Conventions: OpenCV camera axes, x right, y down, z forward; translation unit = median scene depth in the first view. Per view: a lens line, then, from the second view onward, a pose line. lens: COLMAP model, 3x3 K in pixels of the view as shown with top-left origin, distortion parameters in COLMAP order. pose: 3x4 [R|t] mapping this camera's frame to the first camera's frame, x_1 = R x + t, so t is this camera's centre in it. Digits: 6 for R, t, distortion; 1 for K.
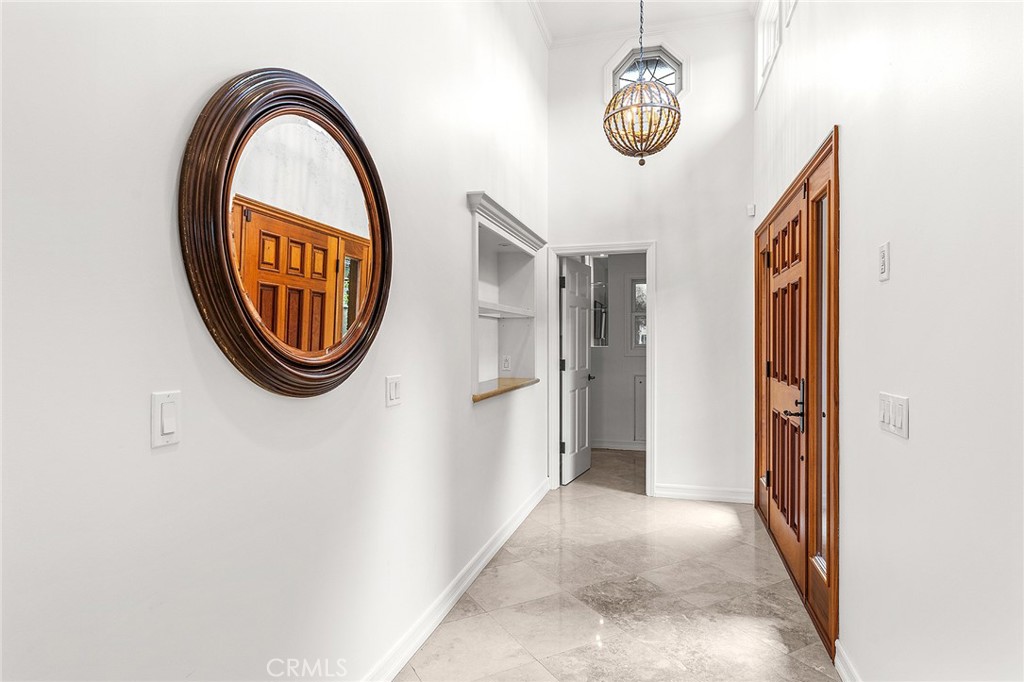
lens RADIAL K [[589.0, 0, 512.0], [0, 589.0, 340.2], [0, 0, 1]] dist [-0.001080, -0.000325]
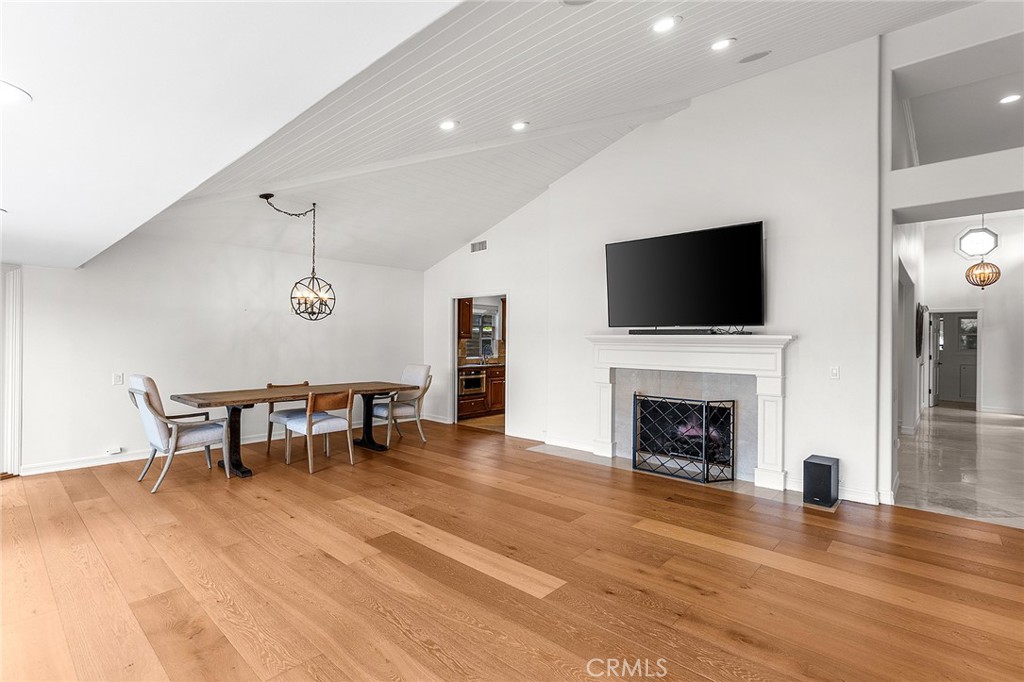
lens RADIAL K [[487.6, 0, 512.6], [0, 487.6, 340.4], [0, 0, 1]] dist [-0.003184, 0.002581]
pose [[0.893846, 0.004881, -0.448348, -0.562643], [-0.008166, 0.999952, -0.005394, -0.002530], [0.448300, 0.008482, 0.893843, -1.599578]]
